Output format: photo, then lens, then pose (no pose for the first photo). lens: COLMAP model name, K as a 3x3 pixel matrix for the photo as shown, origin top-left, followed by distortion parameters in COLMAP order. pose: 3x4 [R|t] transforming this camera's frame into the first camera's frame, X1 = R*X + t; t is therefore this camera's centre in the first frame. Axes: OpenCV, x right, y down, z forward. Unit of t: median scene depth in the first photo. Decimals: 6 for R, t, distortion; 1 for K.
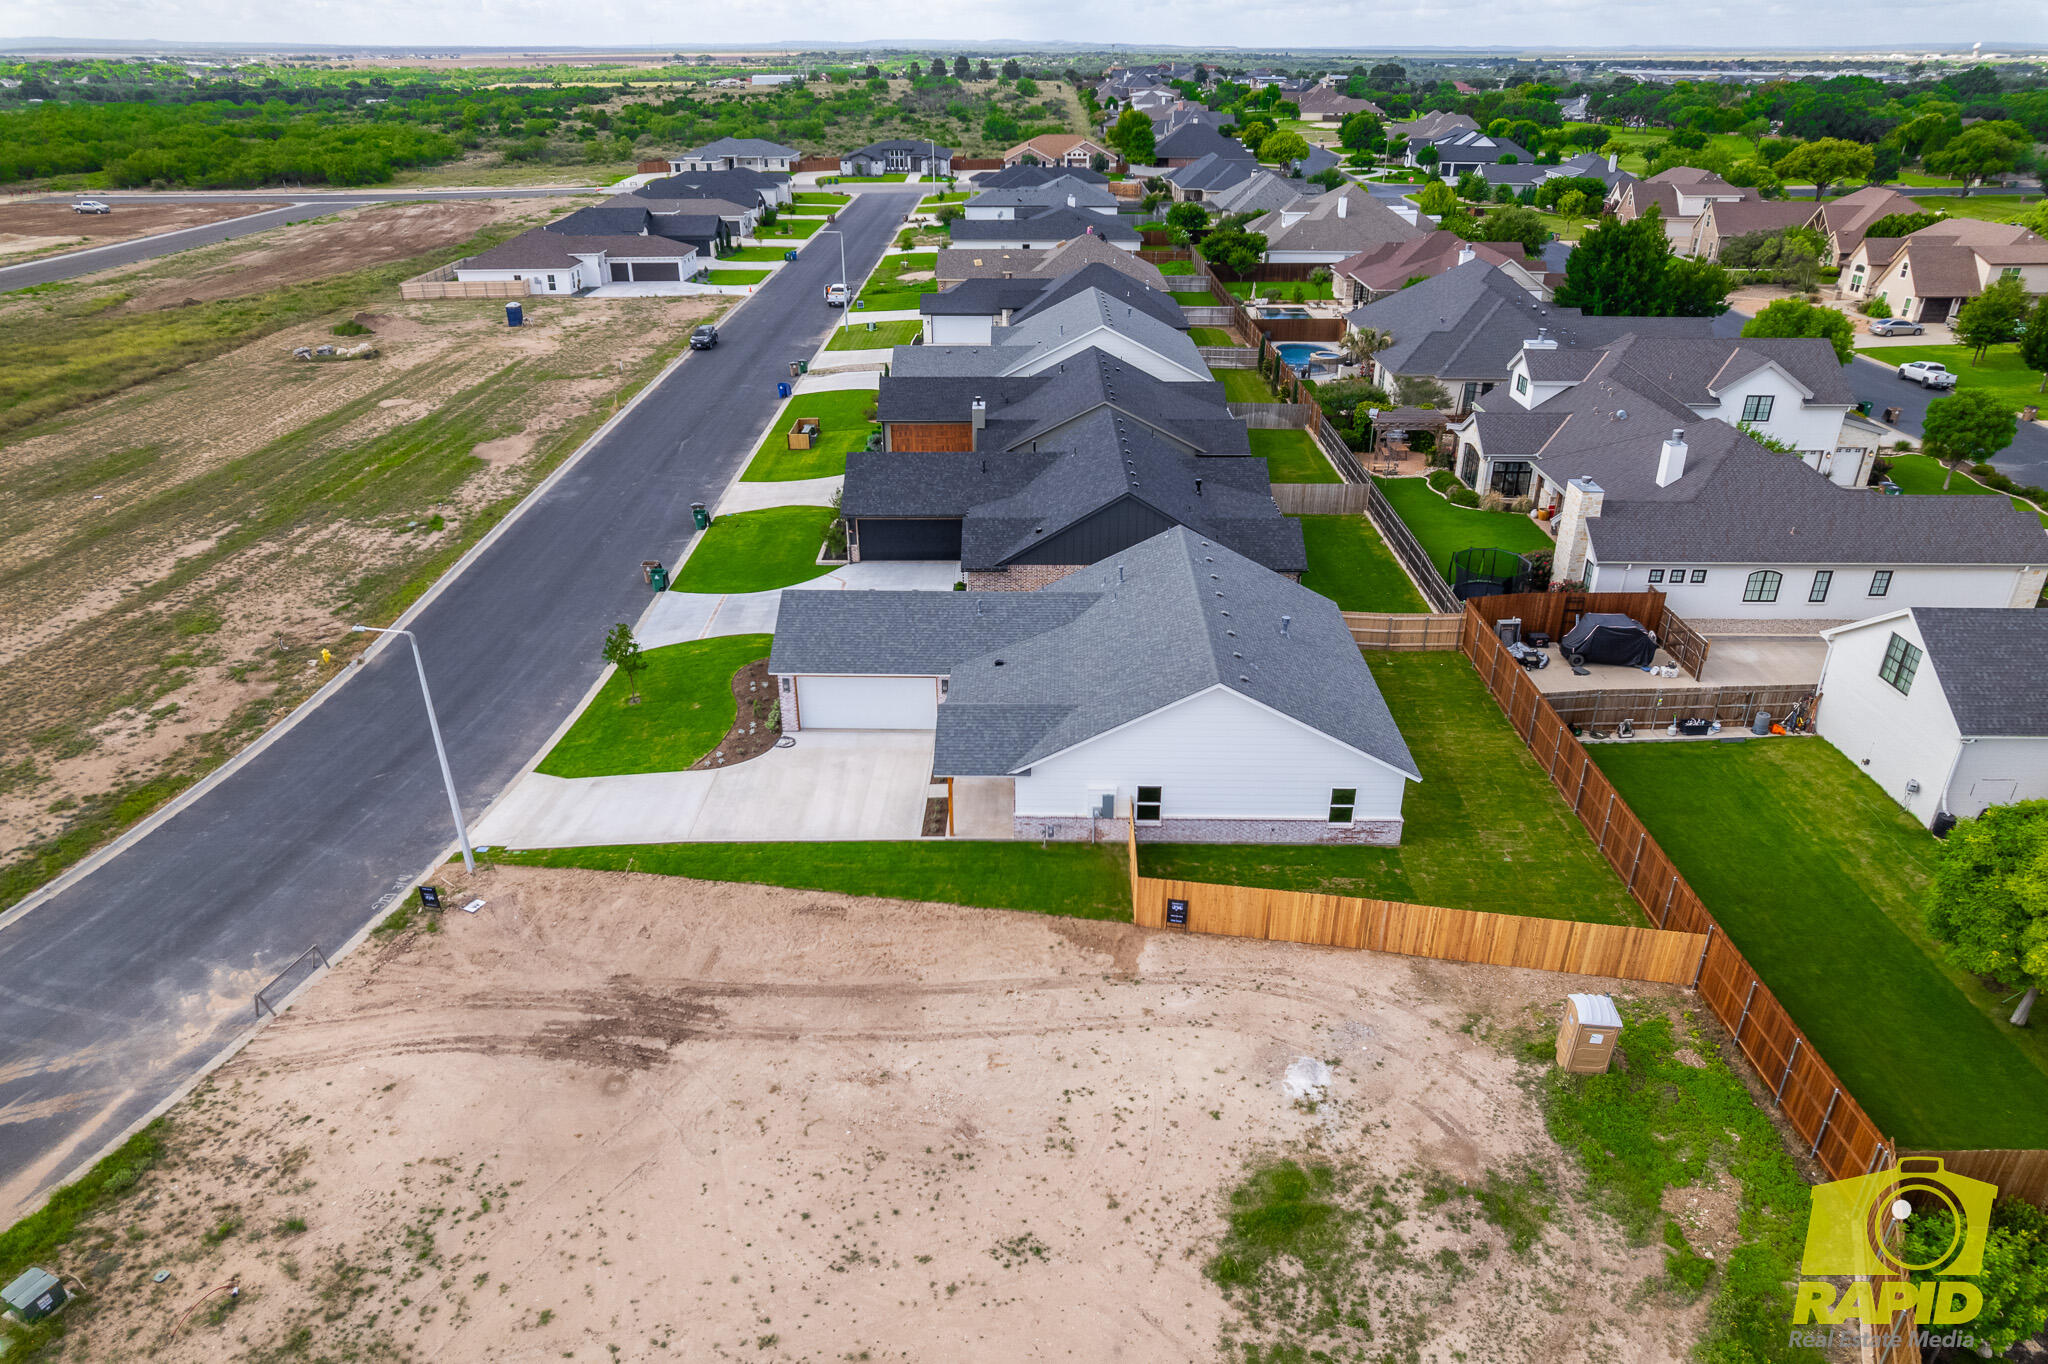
lens RADIAL K [[1308.8, 0, 1031.8], [0, 1308.8, 687.9], [0, 0, 1]] dist [-0.070416, 0.067913]
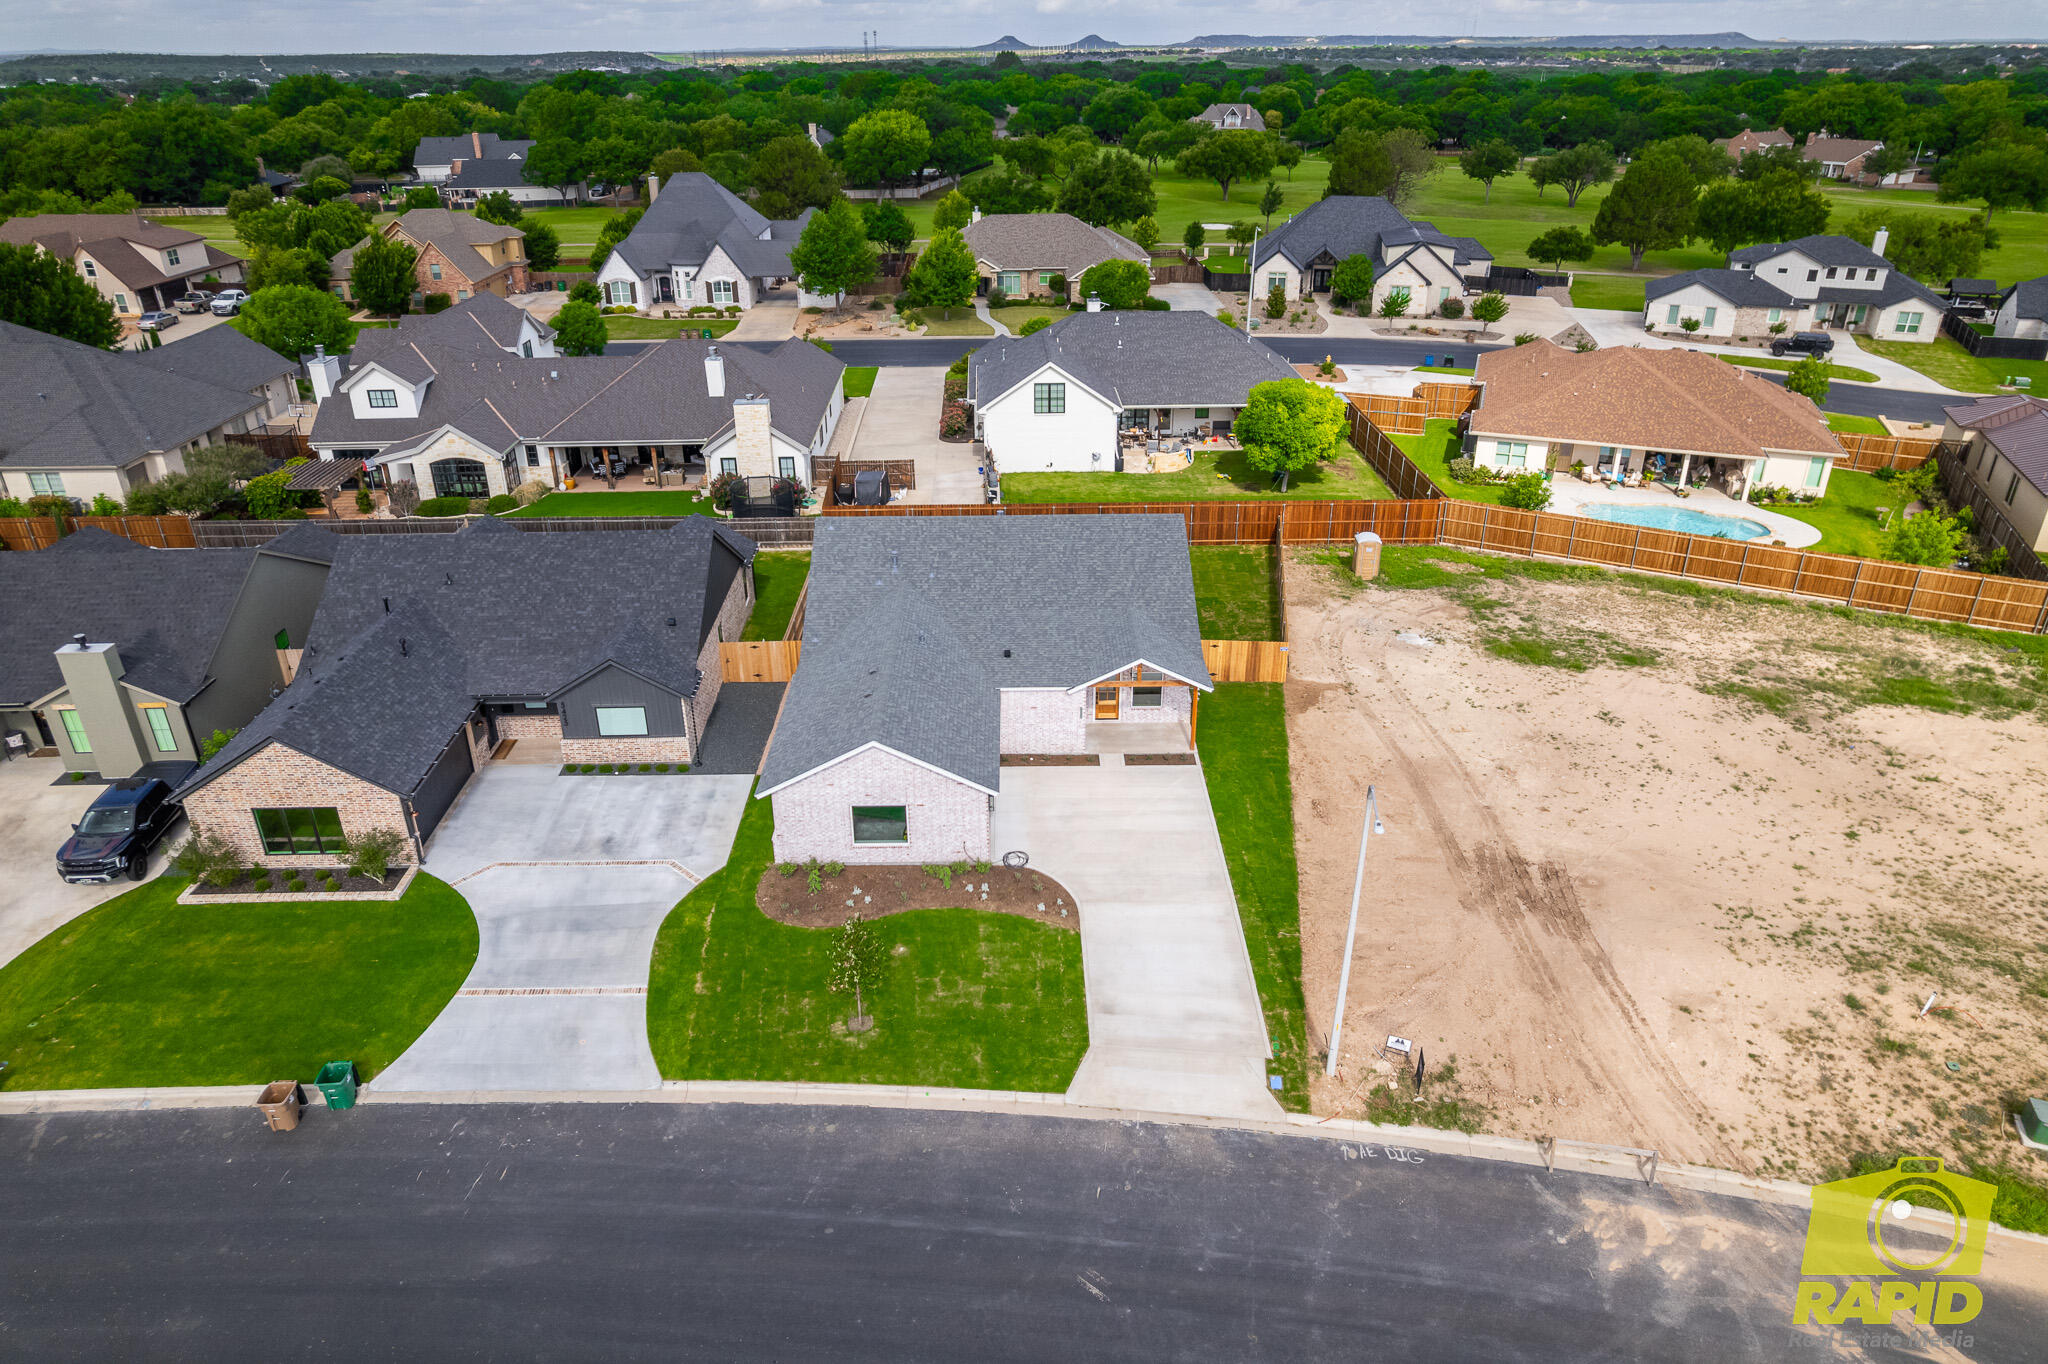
lens RADIAL K [[1311.5, 0, 1032.3], [0, 1311.5, 681.2], [0, 0, 1]] dist [-0.074683, 0.069039]
pose [[-0.034750, -0.440144, 0.897254, -1.177264], [0.447528, 0.795898, 0.407757, -0.507469], [-0.893595, 0.415716, 0.169320, 1.075668]]
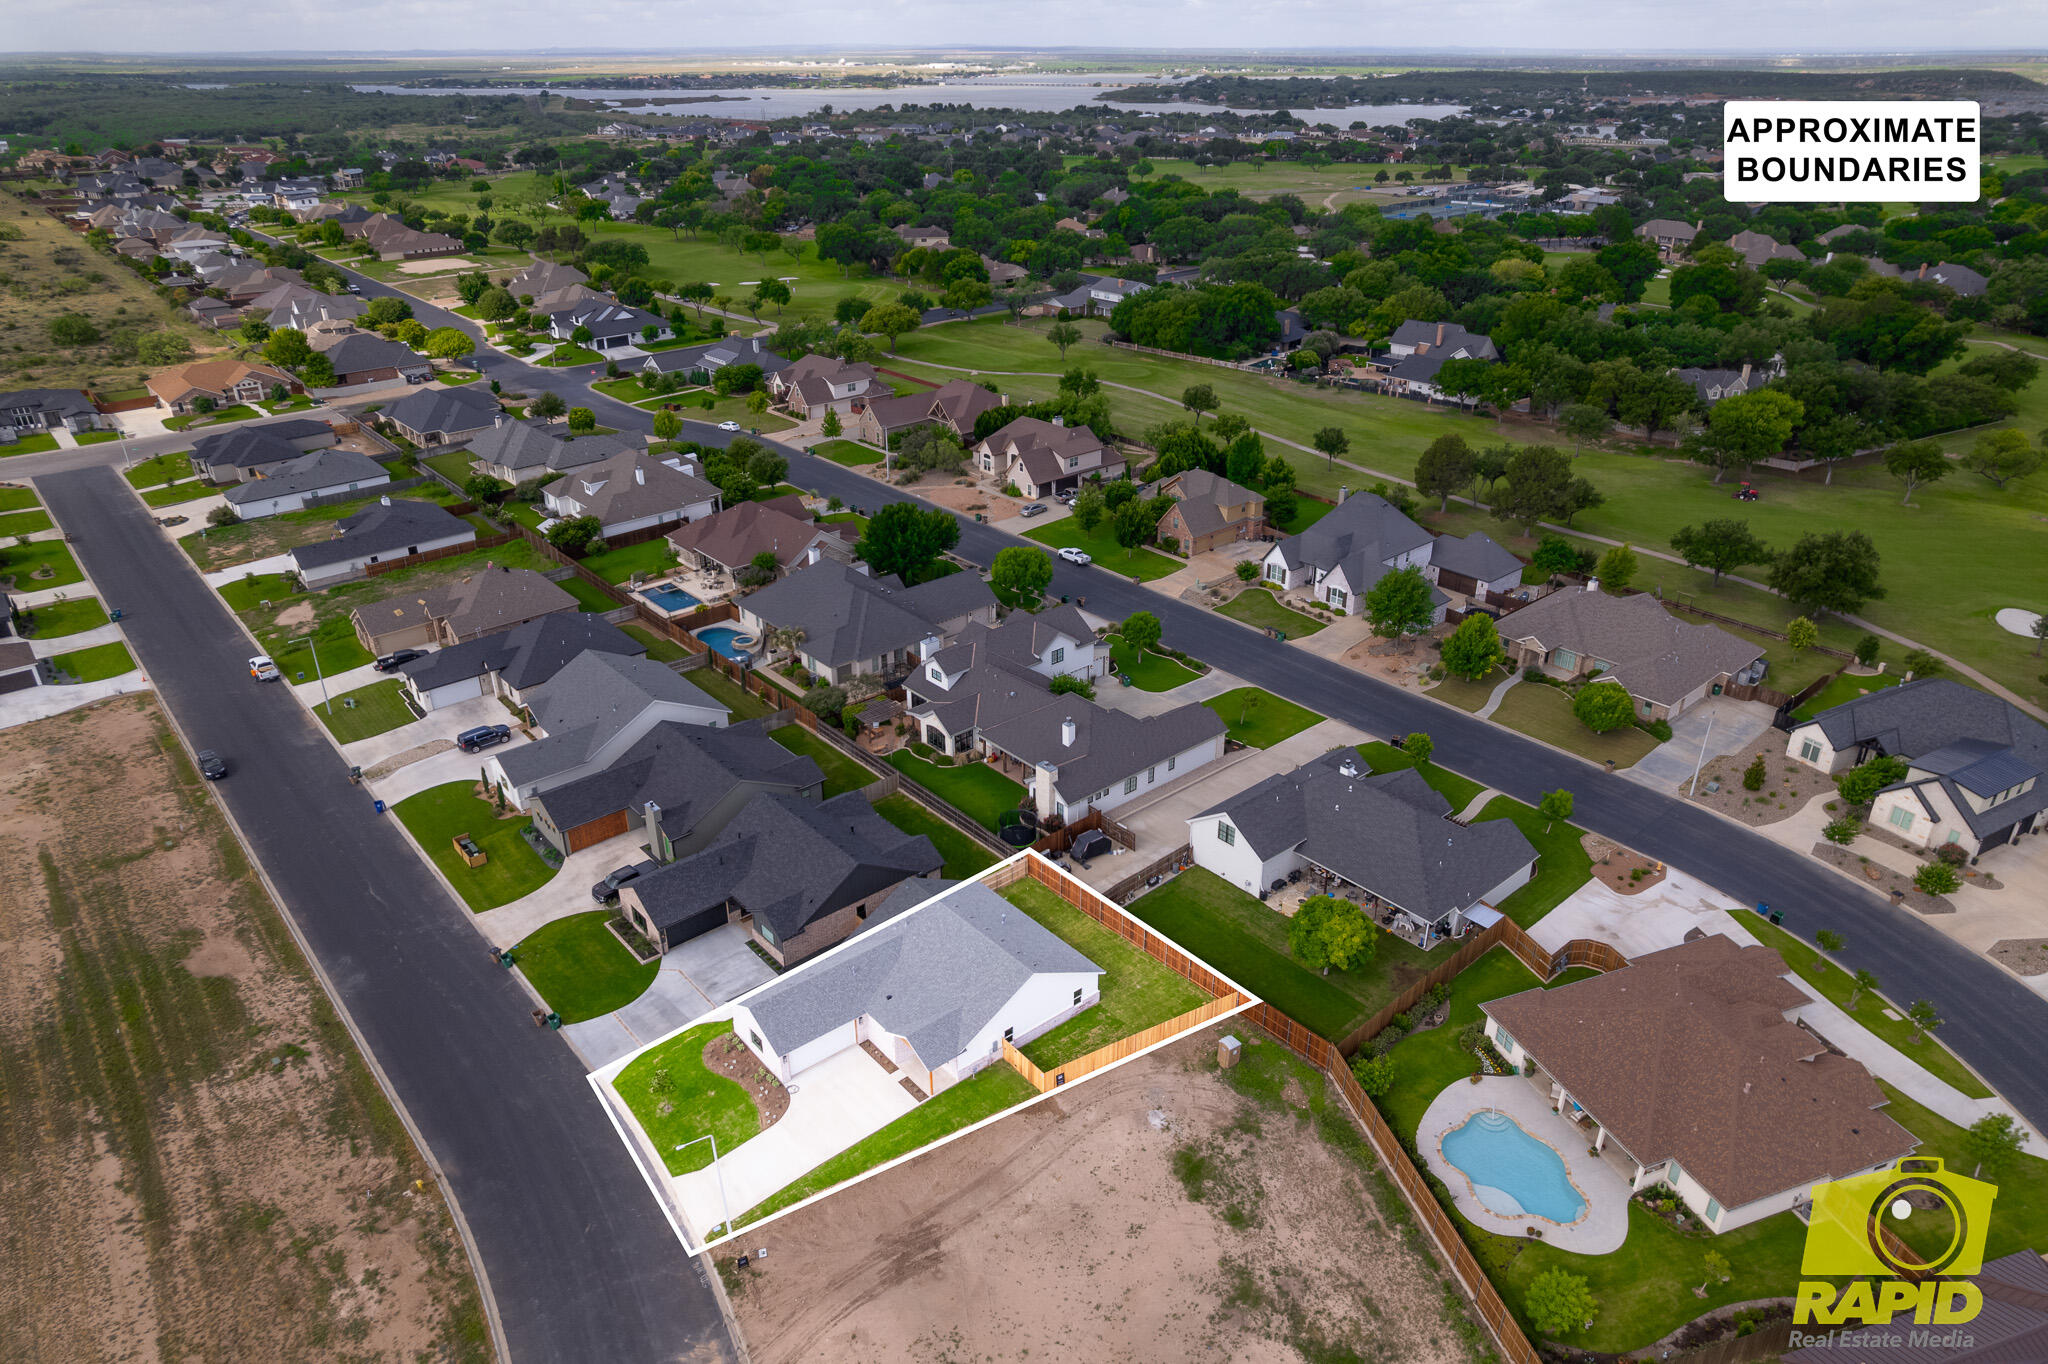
lens RADIAL K [[1302.0, 0, 1031.7], [0, 1302.0, 695.8], [0, 0, 1]] dist [-0.085676, 0.084513]
pose [[0.752191, -0.299126, 0.587140, -1.079765], [0.295073, 0.949603, 0.105767, -0.734785], [-0.589187, 0.093692, 0.802546, -0.844612]]
